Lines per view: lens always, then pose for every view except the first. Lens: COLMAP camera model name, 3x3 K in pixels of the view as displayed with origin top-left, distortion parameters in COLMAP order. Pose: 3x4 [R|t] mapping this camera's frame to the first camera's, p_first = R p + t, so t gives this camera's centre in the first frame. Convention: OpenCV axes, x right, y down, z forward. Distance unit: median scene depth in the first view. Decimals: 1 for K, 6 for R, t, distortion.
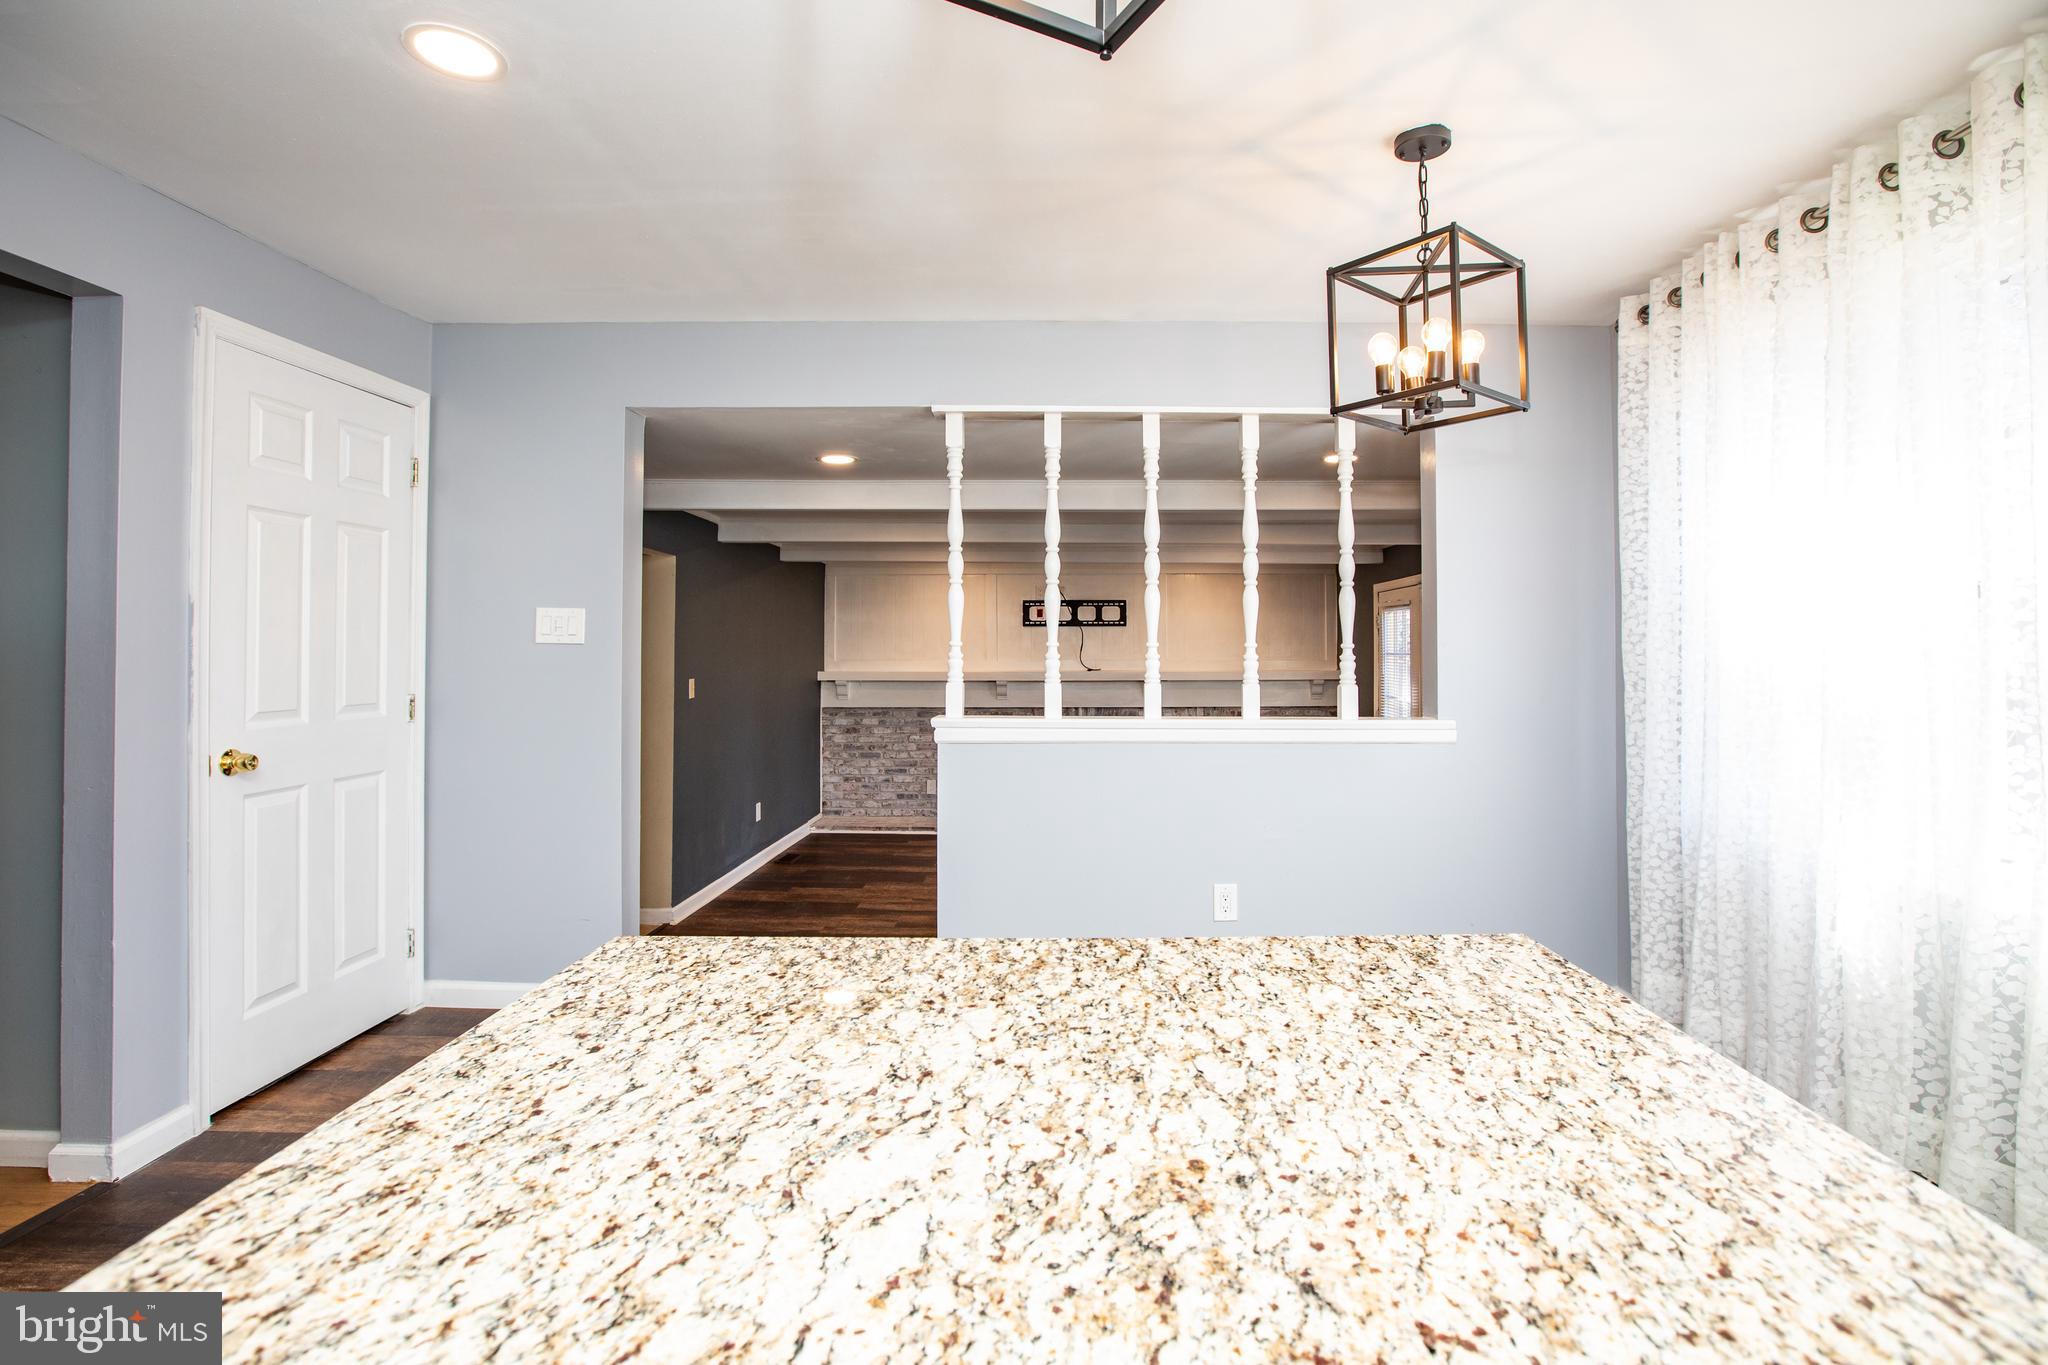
lens RADIAL K [[973.2, 0, 1055.0], [0, 973.2, 628.1], [0, 0, 1]] dist [-0.061188, 0.024760]
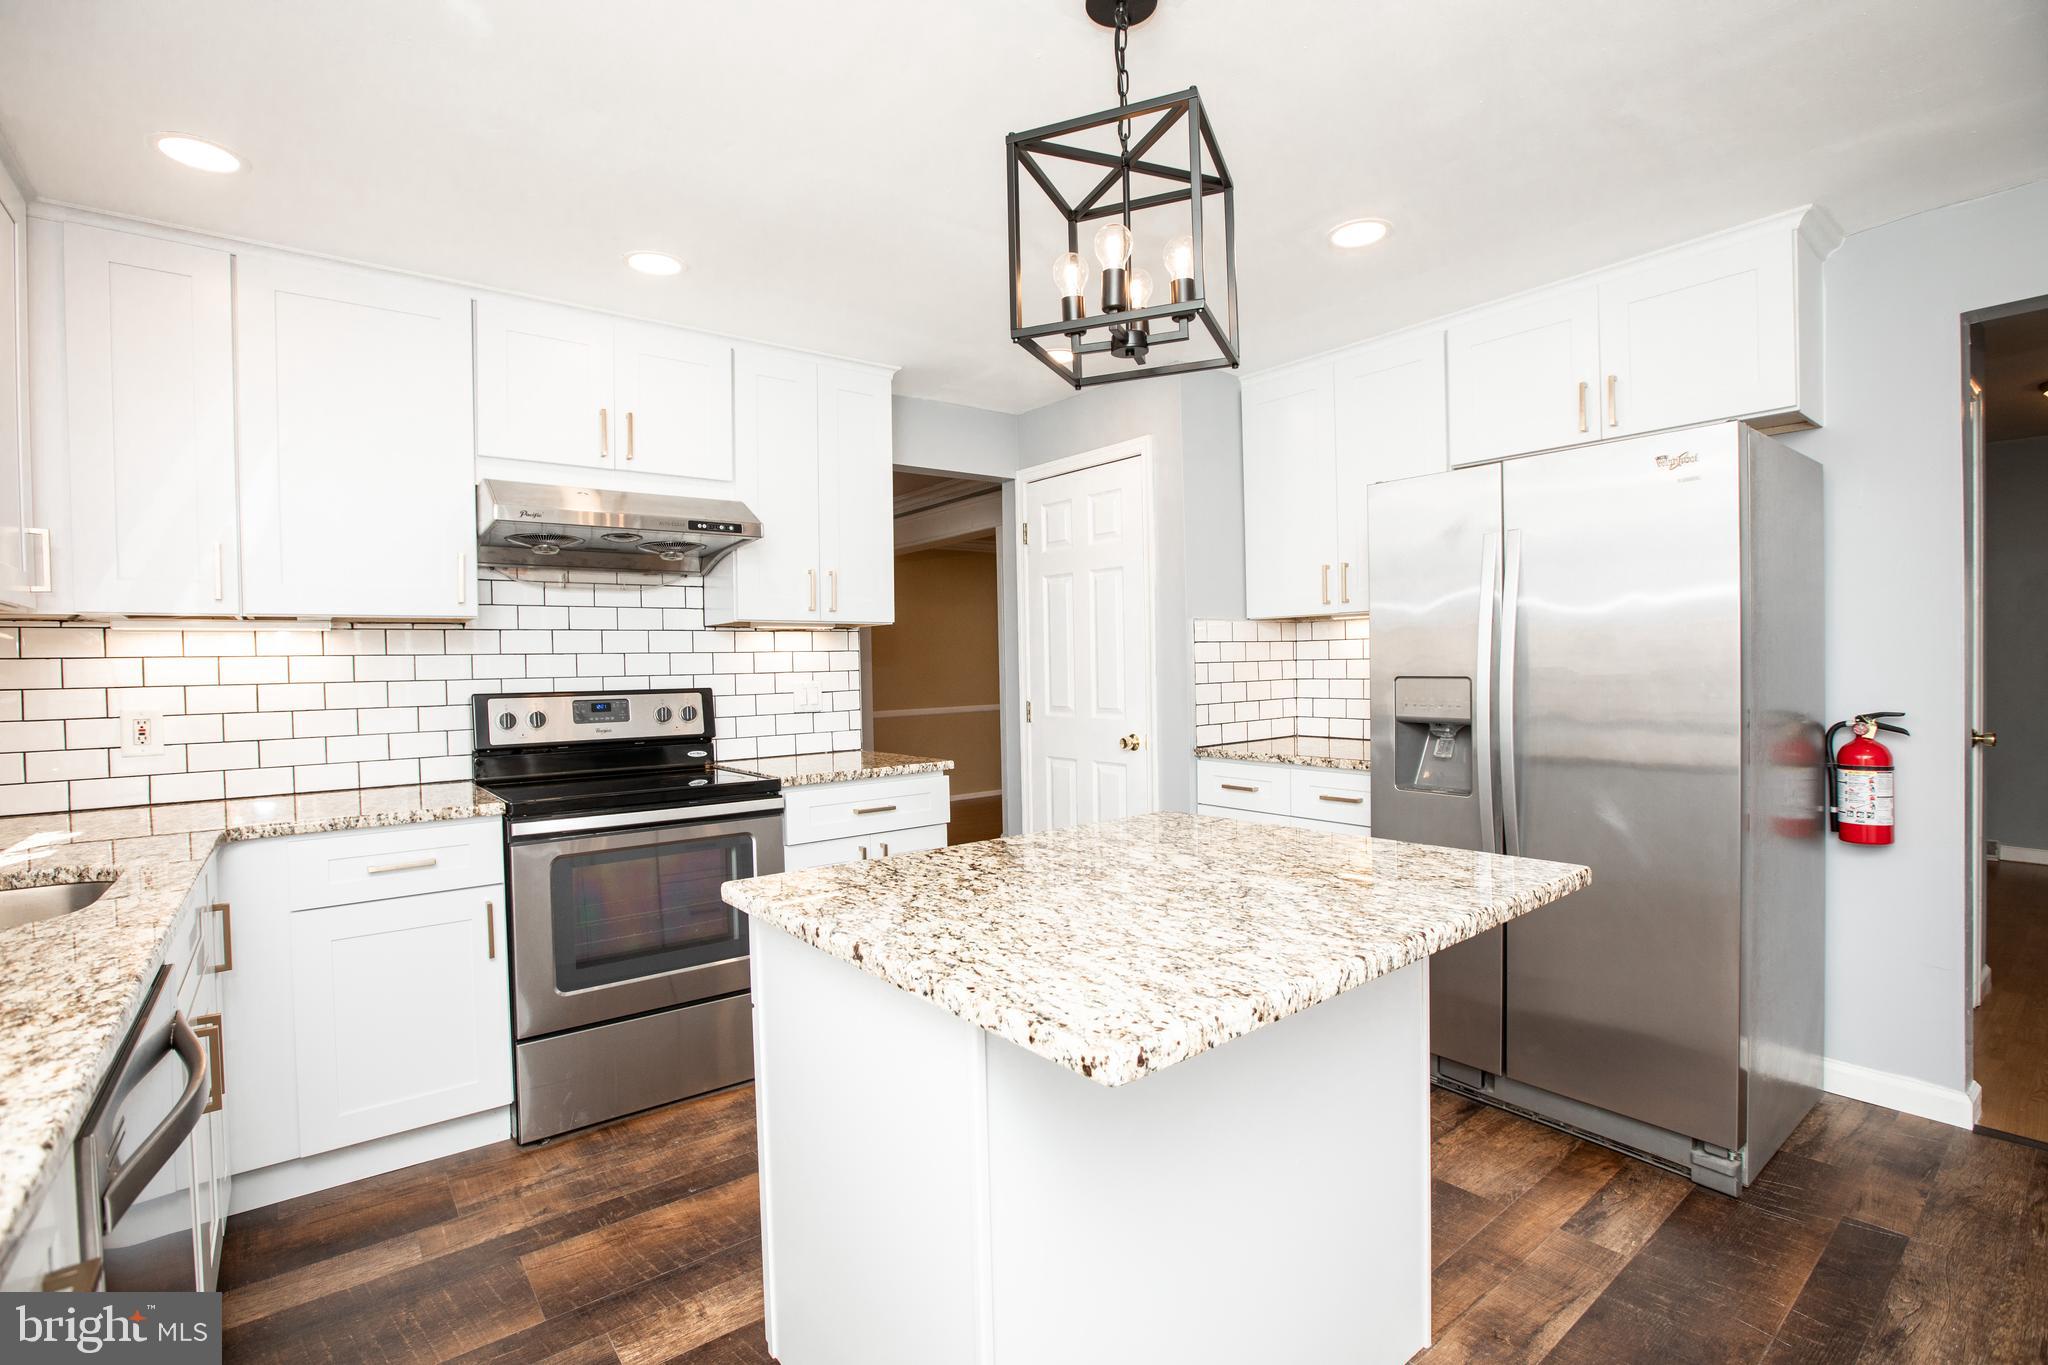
lens RADIAL K [[932.9, 0, 1024.0], [0, 932.9, 682.5], [0, 0, 1]] dist [-0.058035, 0.021873]
pose [[-0.776433, 0.030276, -0.629472, 1.260836], [0.039981, 0.999200, -0.001256, 0.036783], [0.628931, -0.026142, -0.777022, 1.945876]]
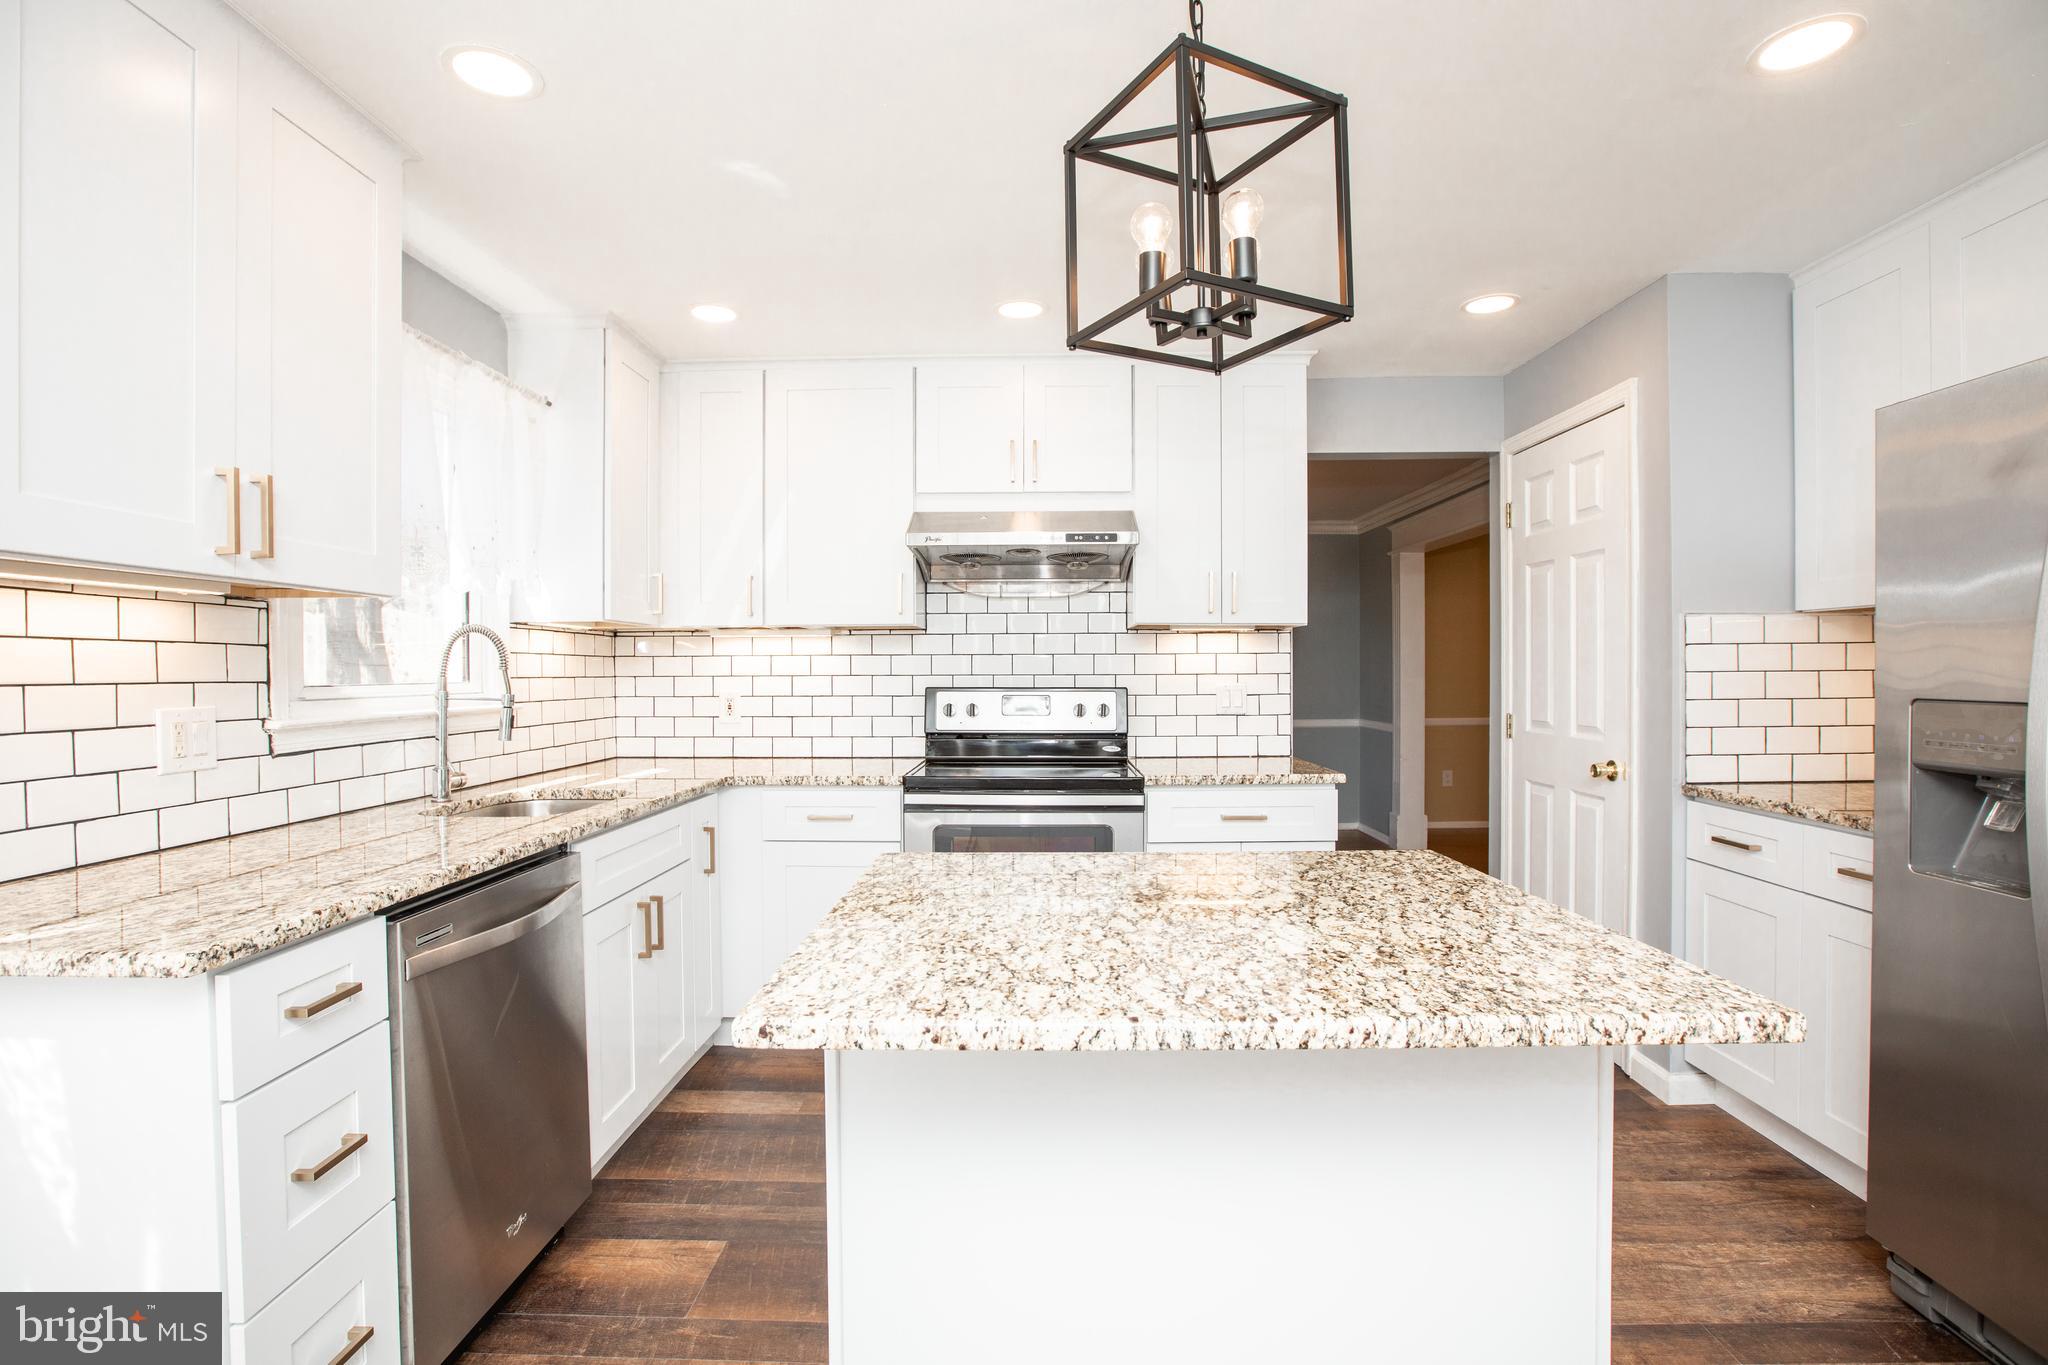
lens RADIAL K [[959.1, 0, 1024.0], [0, 959.1, 682.5], [0, 0, 1]] dist [-0.061711, 0.024018]
pose [[-0.999960, 0.006738, 0.005885, 0.290597], [0.006639, 0.999838, -0.016733, 0.047959], [-0.005997, -0.016694, -0.999843, 2.356000]]
